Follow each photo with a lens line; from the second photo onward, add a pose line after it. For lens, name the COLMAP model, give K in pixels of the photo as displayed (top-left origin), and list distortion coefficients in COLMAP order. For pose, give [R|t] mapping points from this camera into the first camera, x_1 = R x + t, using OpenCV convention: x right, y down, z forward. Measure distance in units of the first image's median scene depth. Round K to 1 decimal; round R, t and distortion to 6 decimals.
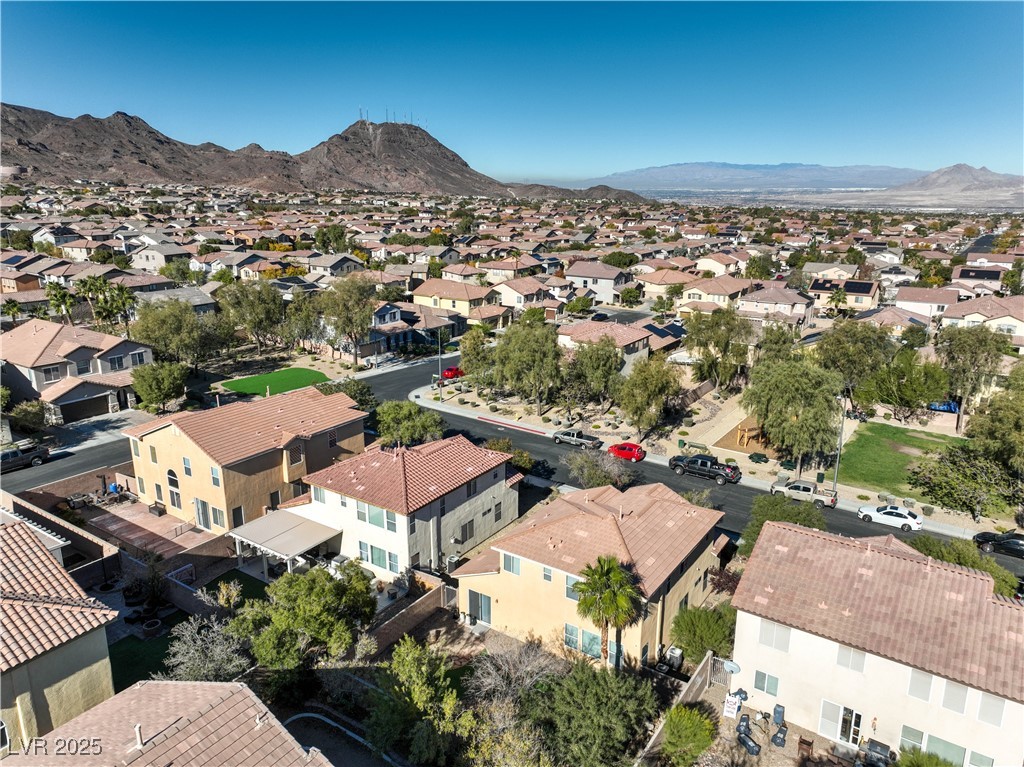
lens RADIAL K [[718.1, 0, 512.0], [0, 718.1, 383.5], [0, 0, 1]] dist [0.004017, 0.028385]
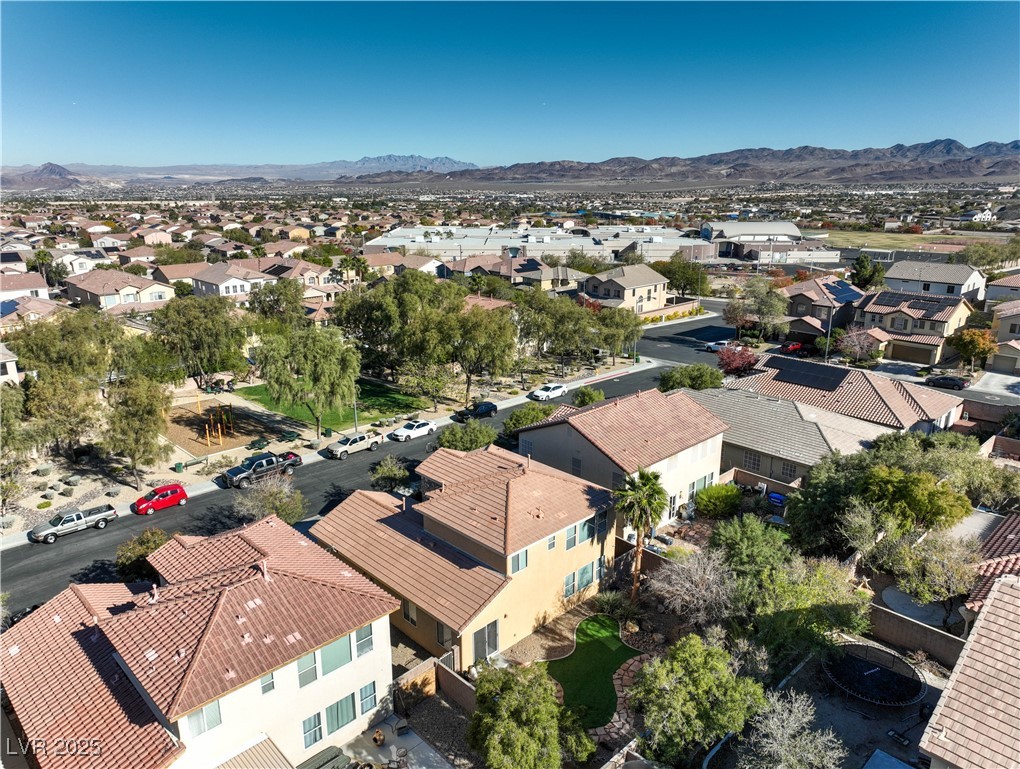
lens RADIAL K [[715.3, 0, 510.0], [0, 715.3, 384.5], [0, 0, 1]] dist [0.004017, 0.028385]
pose [[0.202172, -0.279788, 0.938534, -0.403240], [0.262884, 0.938656, 0.223196, -0.083407], [-0.943408, 0.201602, 0.263322, 0.371965]]
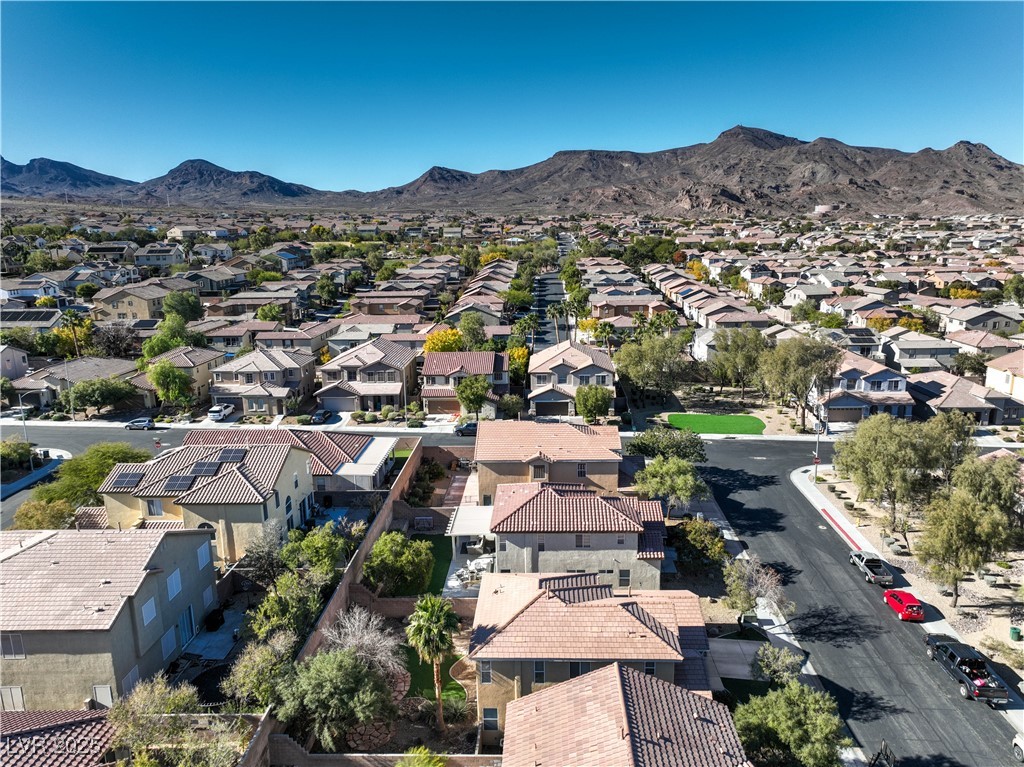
lens RADIAL K [[718.1, 0, 512.0], [0, 718.1, 383.5], [0, 0, 1]] dist [0.004017, 0.028385]
pose [[0.521727, 0.173938, -0.835192, 0.482787], [-0.206404, 0.975645, 0.074252, -0.093532], [0.827767, 0.133648, 0.544922, 0.180015]]
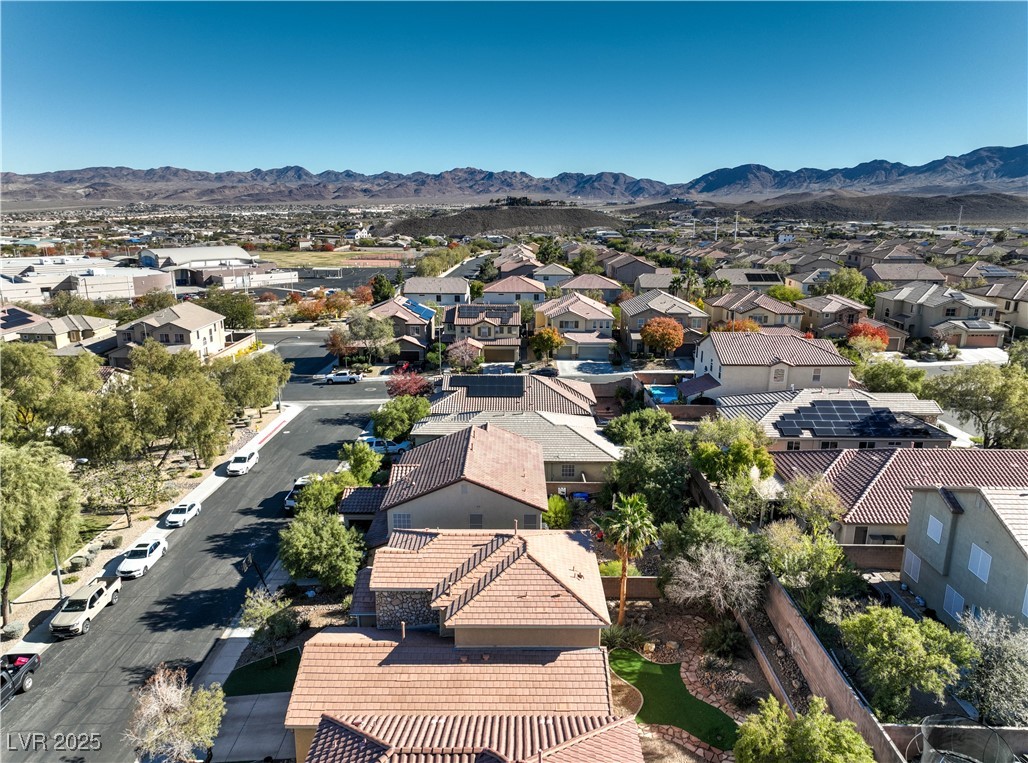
lens RADIAL K [[723.0, 0, 514.0], [0, 723.0, 381.5], [0, 0, 1]] dist [-0.003696, 0.032471]
pose [[-0.563354, -0.211186, 0.798769, -0.289393], [0.213271, 0.896847, 0.387532, -0.186501], [-0.798215, 0.388672, -0.460202, 0.696900]]
